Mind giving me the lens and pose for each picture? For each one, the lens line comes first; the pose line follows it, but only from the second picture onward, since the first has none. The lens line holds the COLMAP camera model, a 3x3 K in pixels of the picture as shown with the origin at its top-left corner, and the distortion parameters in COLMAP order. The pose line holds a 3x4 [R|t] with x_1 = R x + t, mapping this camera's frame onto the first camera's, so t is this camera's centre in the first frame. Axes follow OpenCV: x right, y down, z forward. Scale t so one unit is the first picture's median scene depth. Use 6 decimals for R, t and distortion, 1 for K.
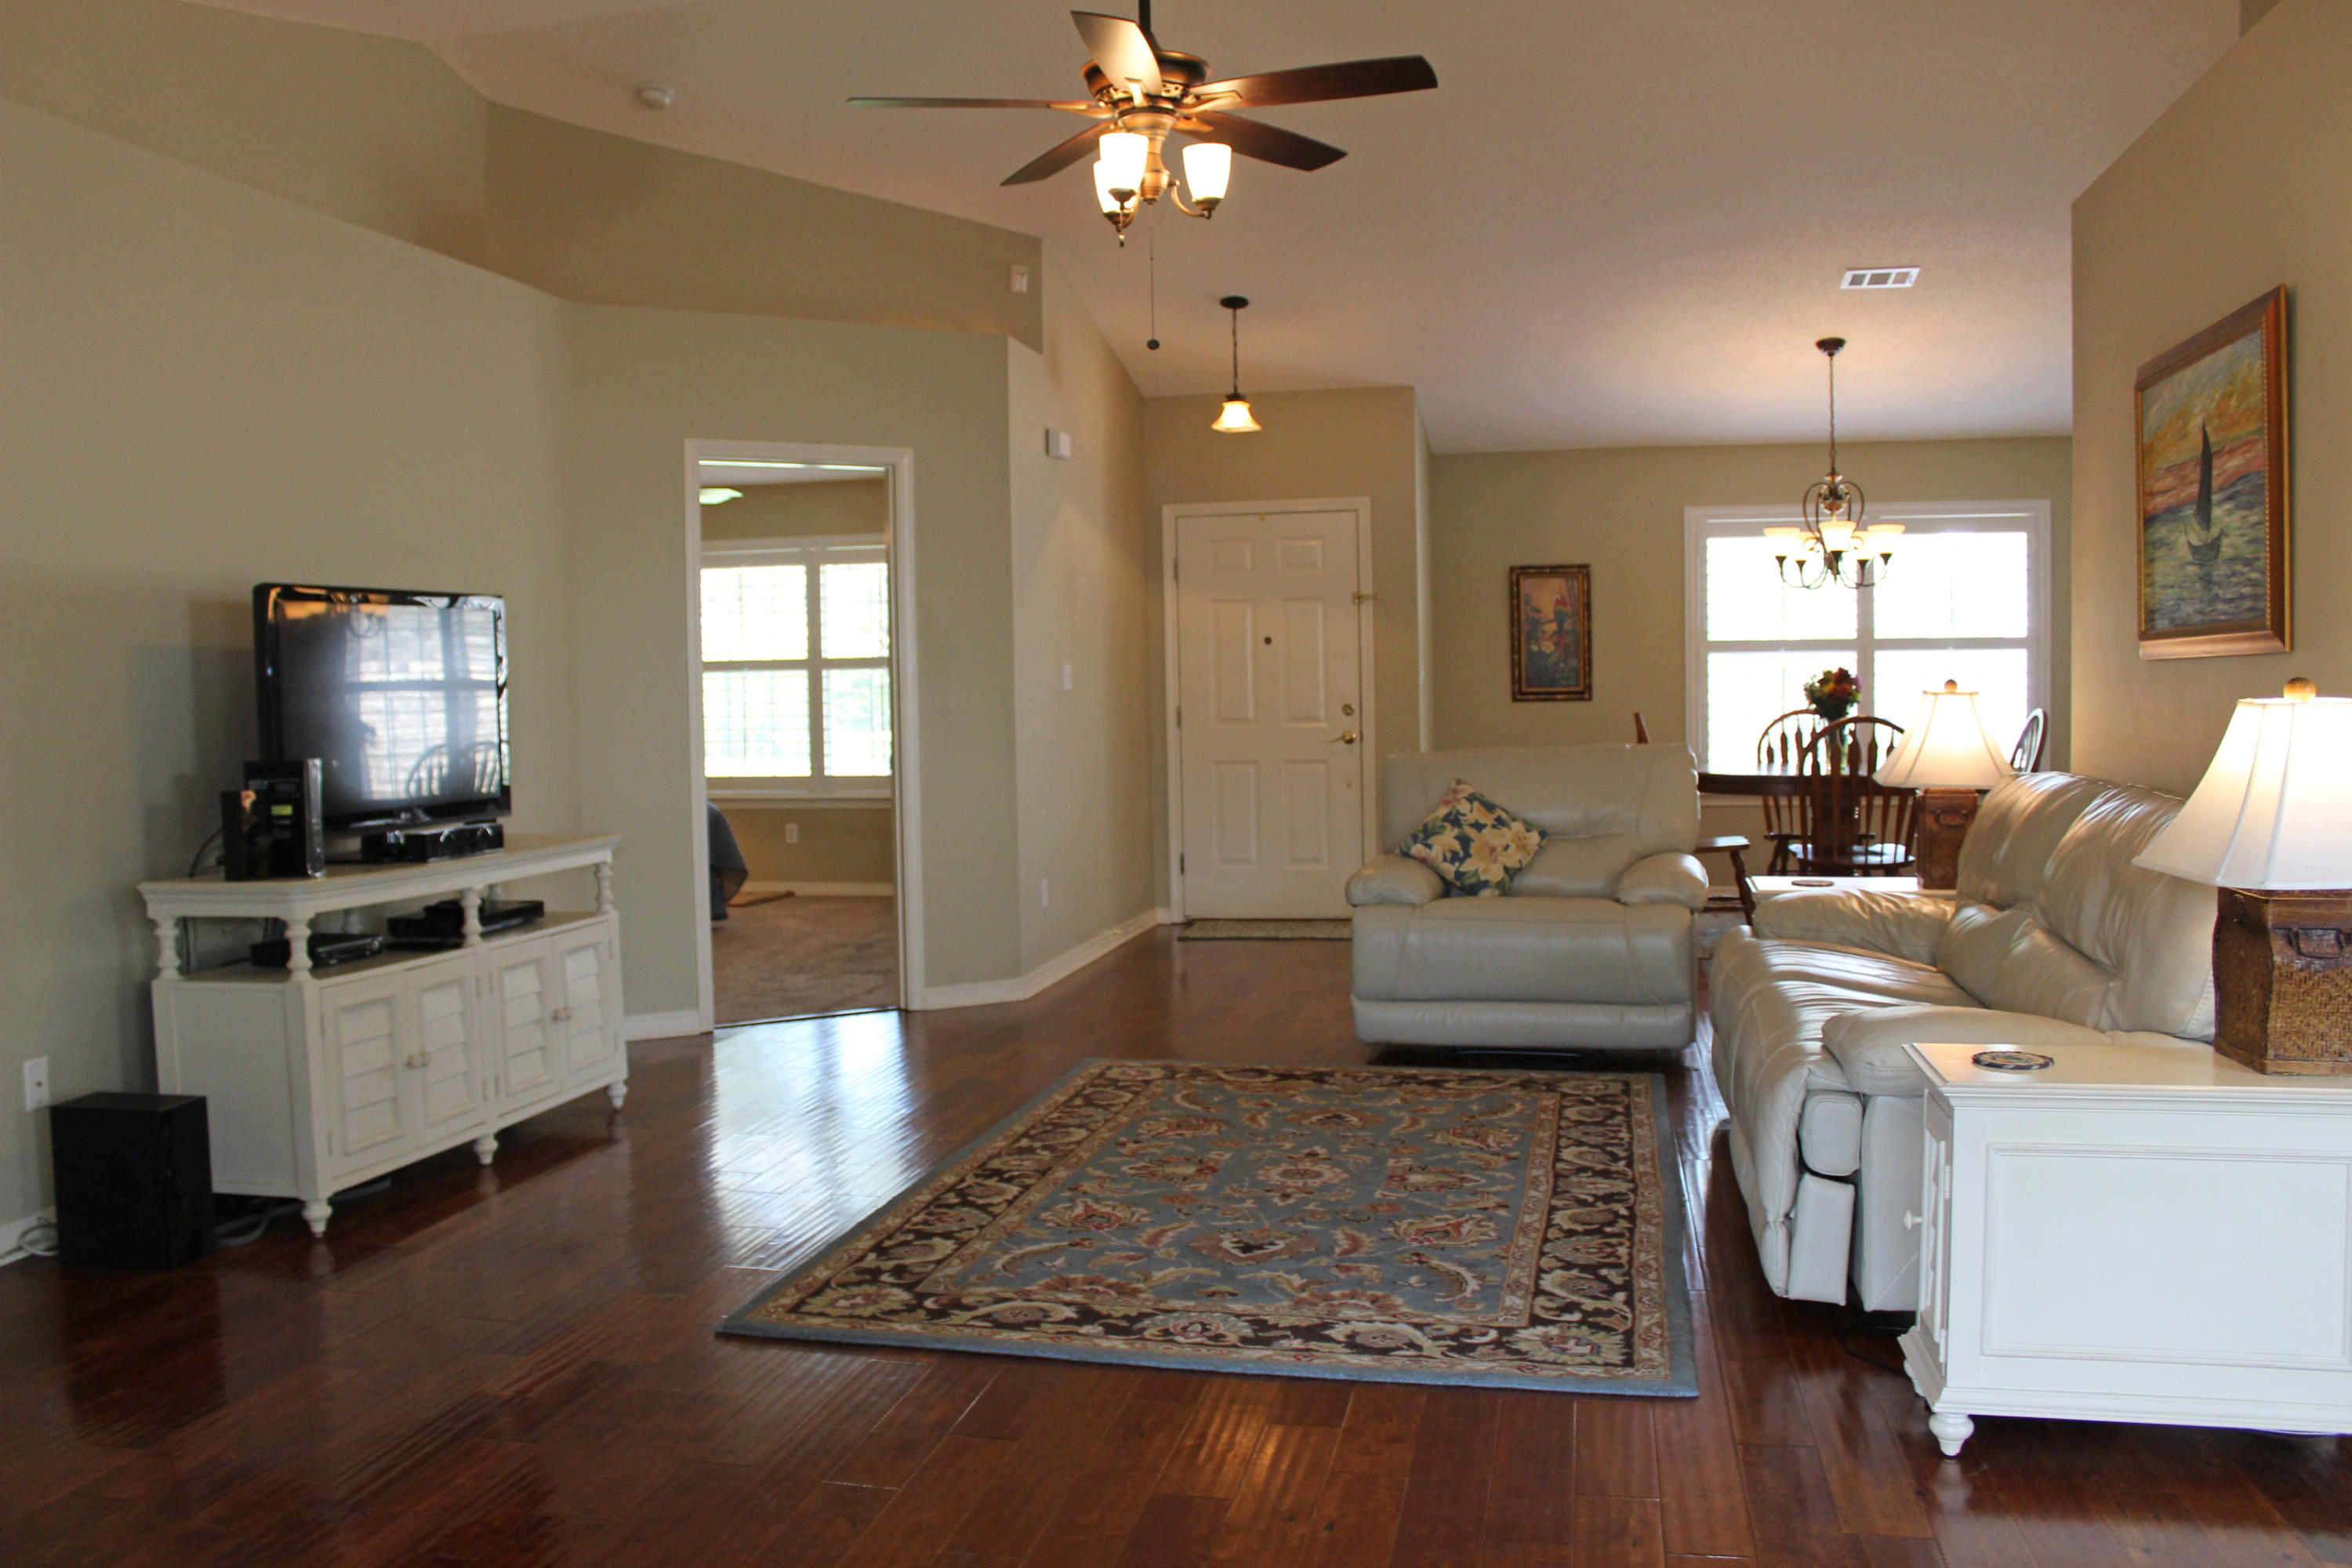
lens RADIAL K [[1968.0, 0, 1134.6], [0, 1968.0, 783.6], [0, 0, 1]] dist [-0.167108, 0.150130]
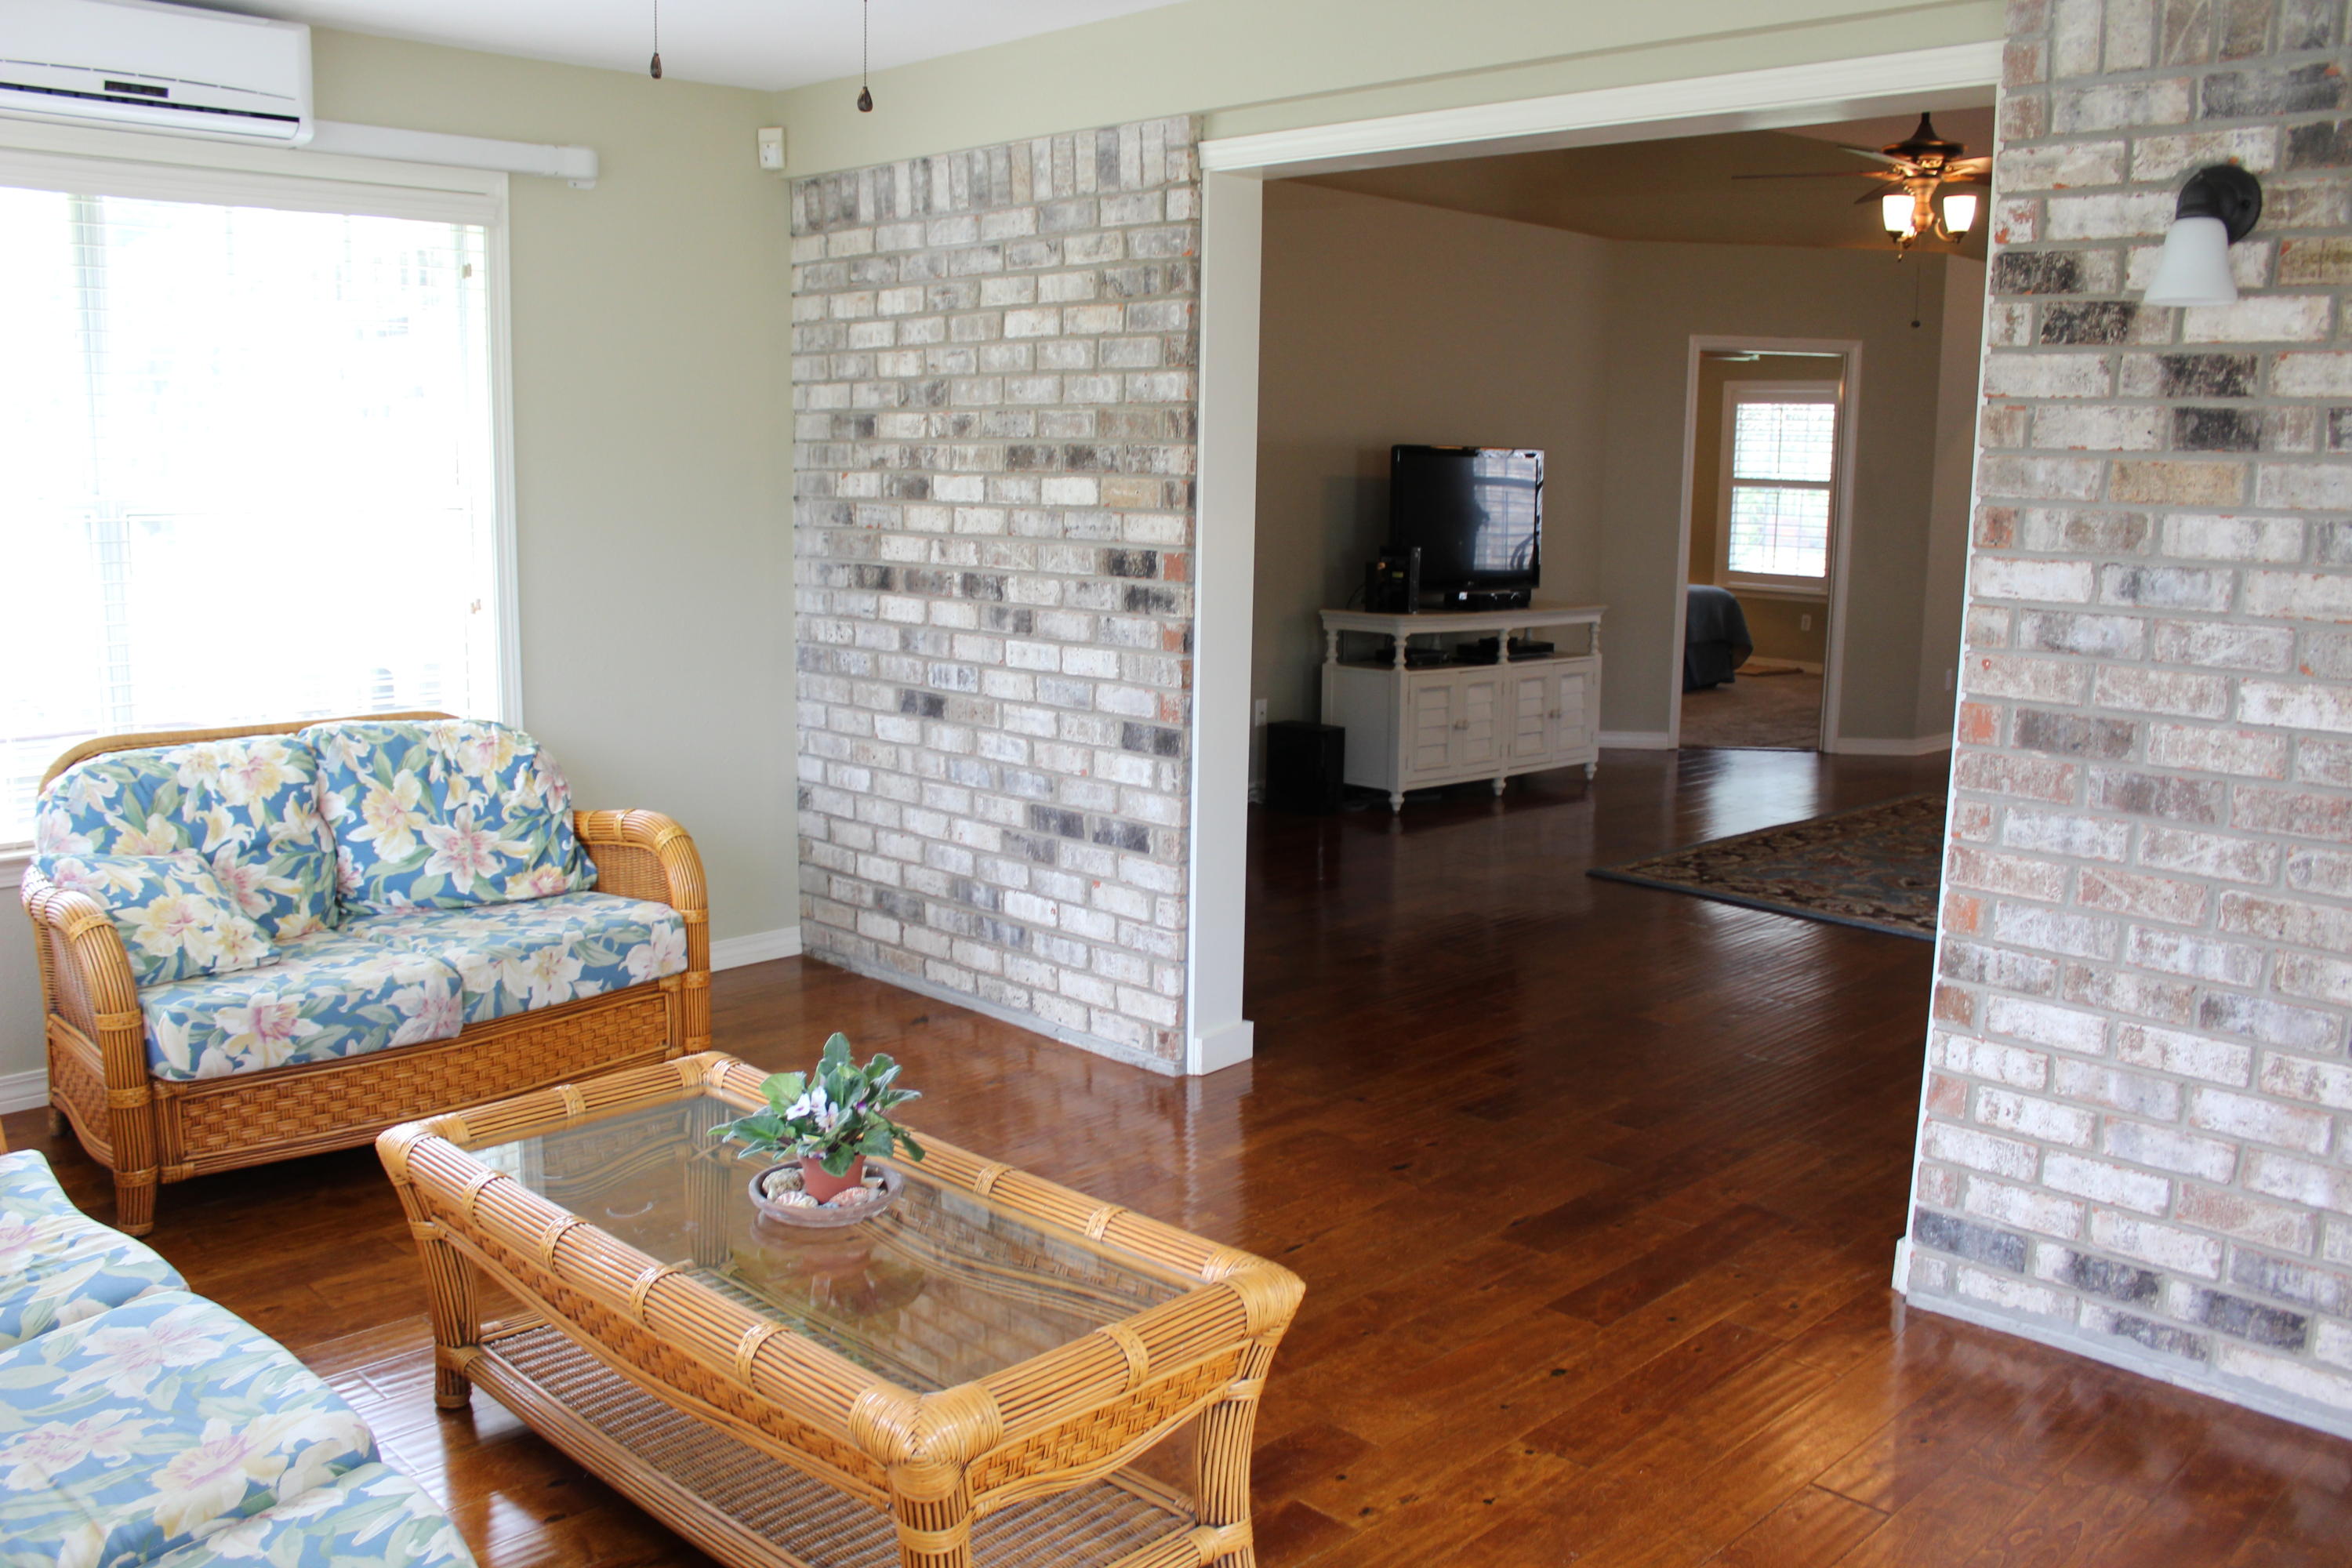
lens RADIAL K [[1968.0, 0, 1134.6], [0, 1968.0, 783.6], [0, 0, 1]] dist [-0.167108, 0.150130]
pose [[0.837405, 0.119516, -0.533356, 0.235208], [-0.059240, 0.989898, 0.128810, -0.009852], [0.543363, -0.076270, 0.836026, -0.457844]]
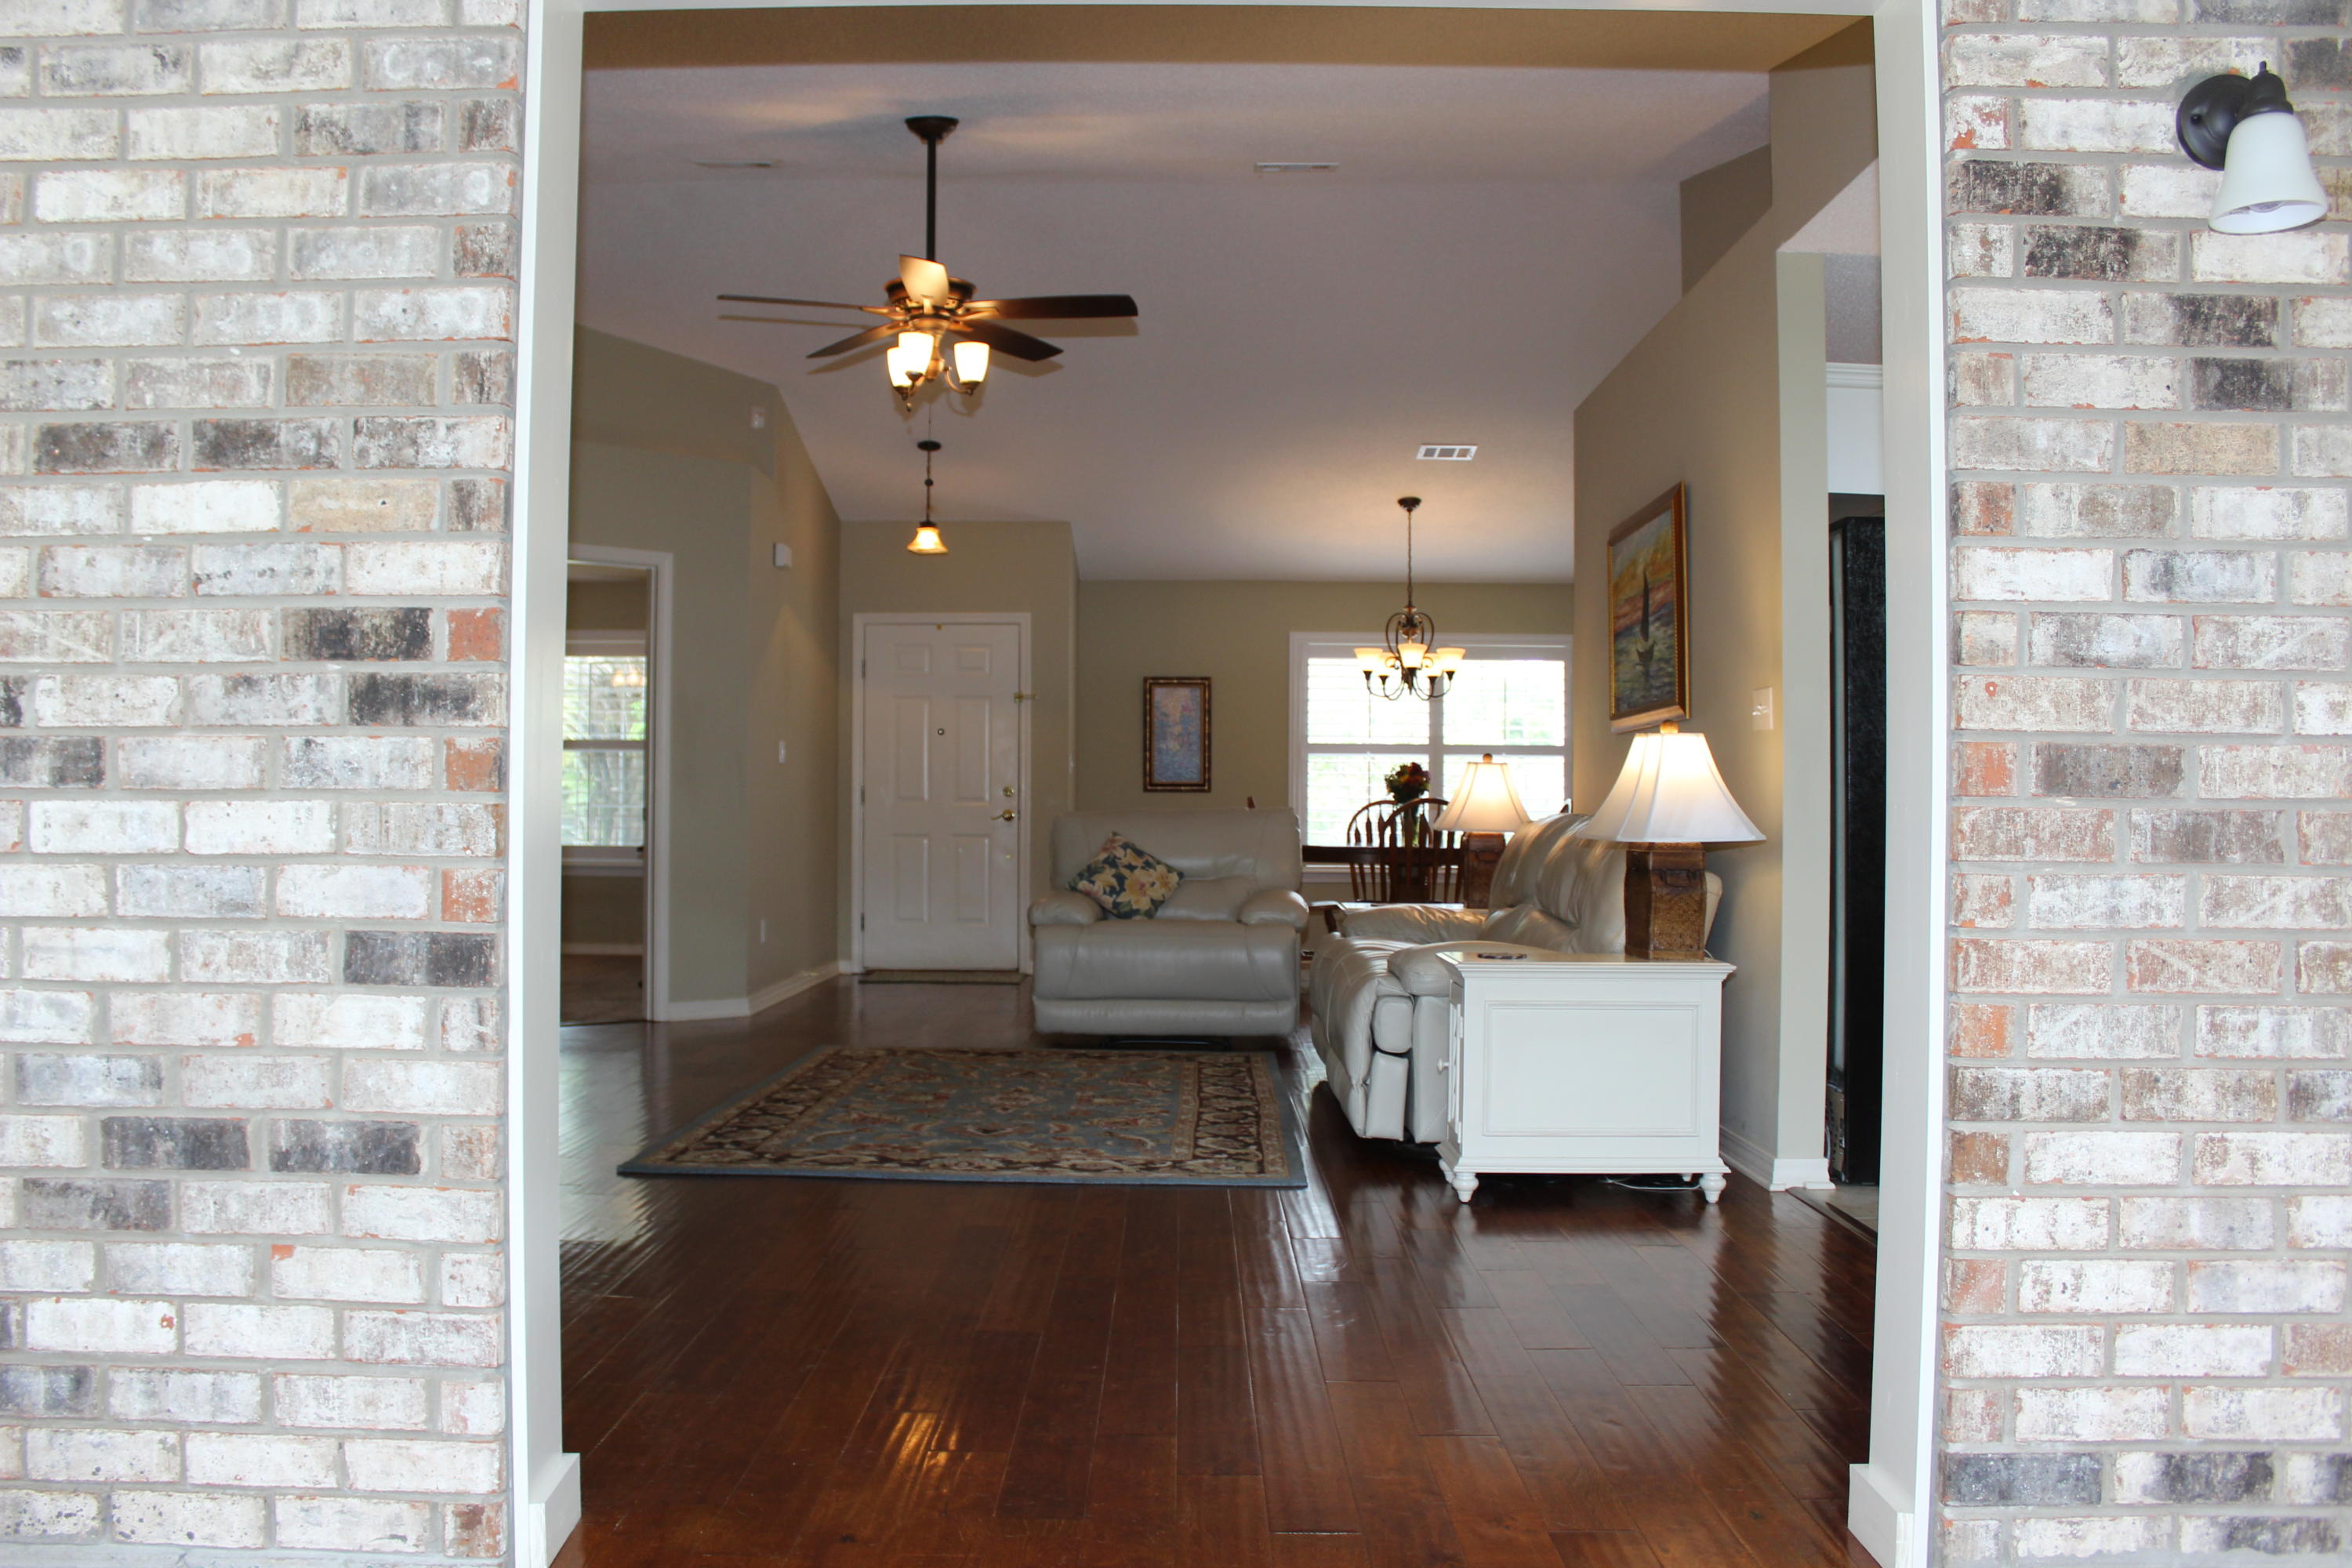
lens RADIAL K [[1968.0, 0, 1134.6], [0, 1968.0, 783.6], [0, 0, 1]] dist [-0.167108, 0.150130]
pose [[0.979443, 0.027007, 0.199904, -0.079756], [-0.013617, 0.997588, -0.068057, 0.055136], [-0.201260, 0.063936, 0.977449, -0.254610]]
